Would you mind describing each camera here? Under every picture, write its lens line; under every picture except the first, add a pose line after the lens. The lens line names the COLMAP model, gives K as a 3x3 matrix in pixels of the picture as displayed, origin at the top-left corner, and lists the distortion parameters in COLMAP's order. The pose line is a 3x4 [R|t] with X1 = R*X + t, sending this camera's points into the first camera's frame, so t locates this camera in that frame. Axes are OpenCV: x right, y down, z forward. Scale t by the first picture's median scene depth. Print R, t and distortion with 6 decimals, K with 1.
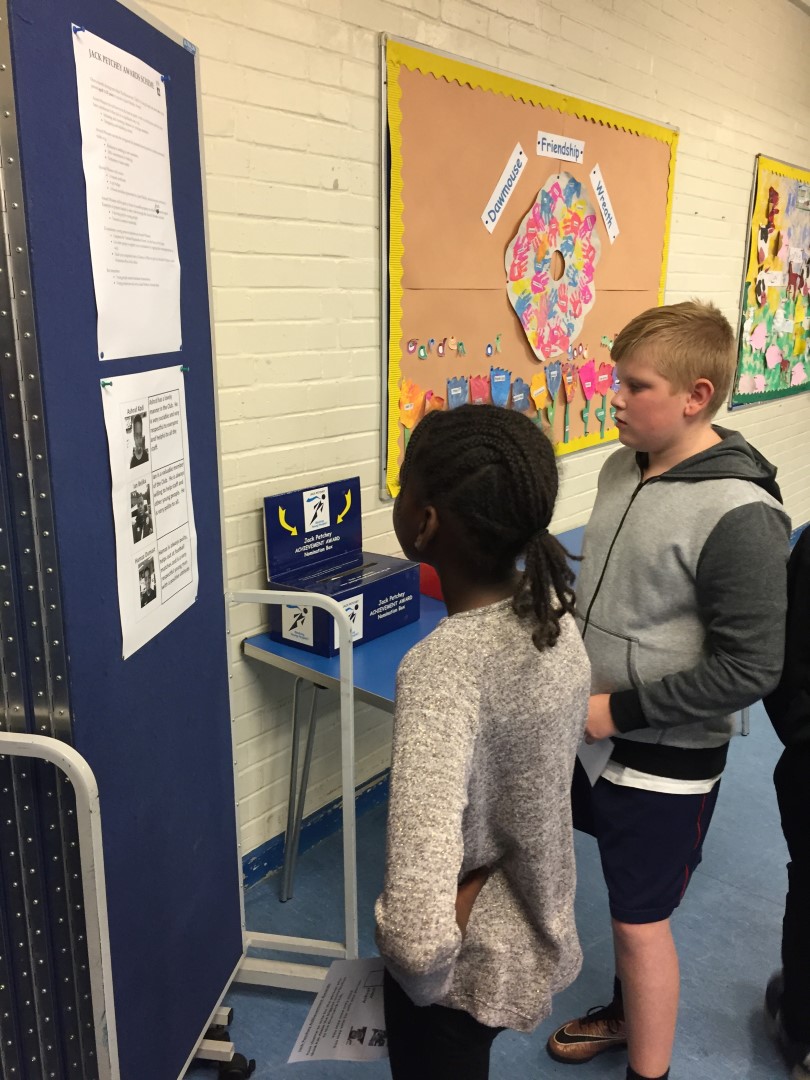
lens RADIAL K [[918.4, 0, 403.0], [0, 918.4, 539.1], [0, 0, 1]] dist [0.061202, -0.058371]
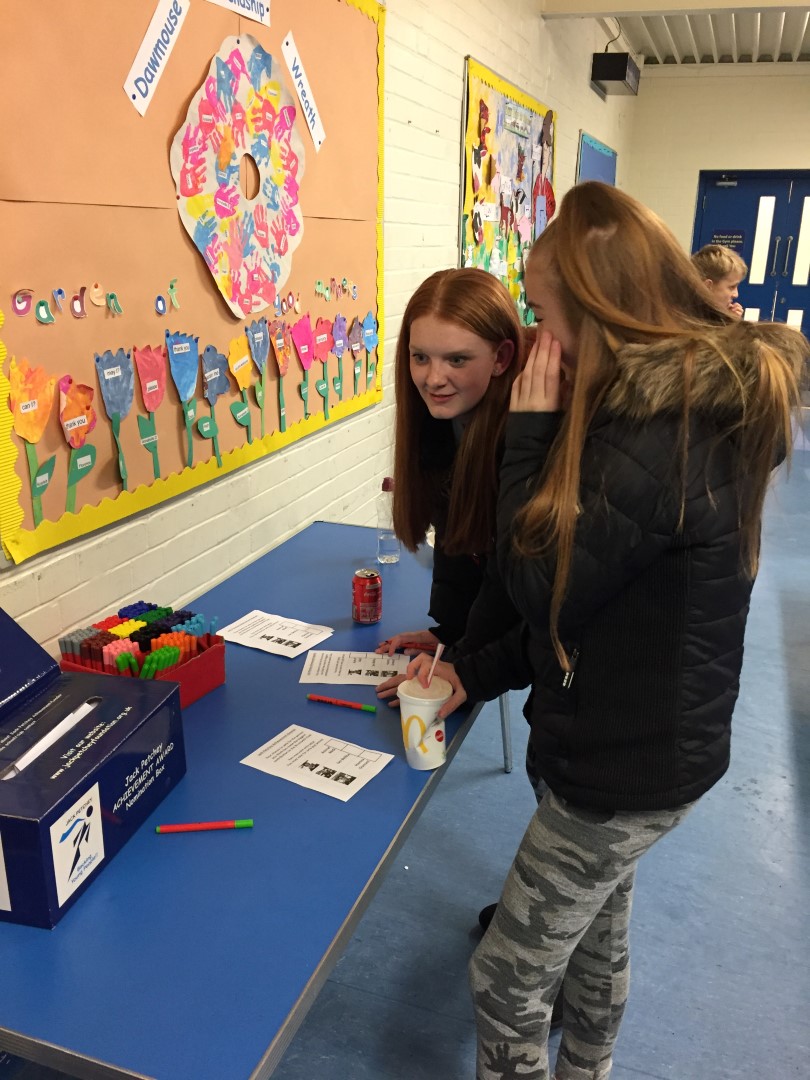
lens RADIAL K [[918.4, 0, 404.9], [0, 918.4, 543.0], [0, 0, 1]] dist [0.061202, -0.058371]
pose [[0.941588, -0.099756, 0.321654, 0.027416], [0.079062, 0.993907, 0.076804, -0.069539], [-0.327356, -0.046887, 0.943737, 0.298397]]
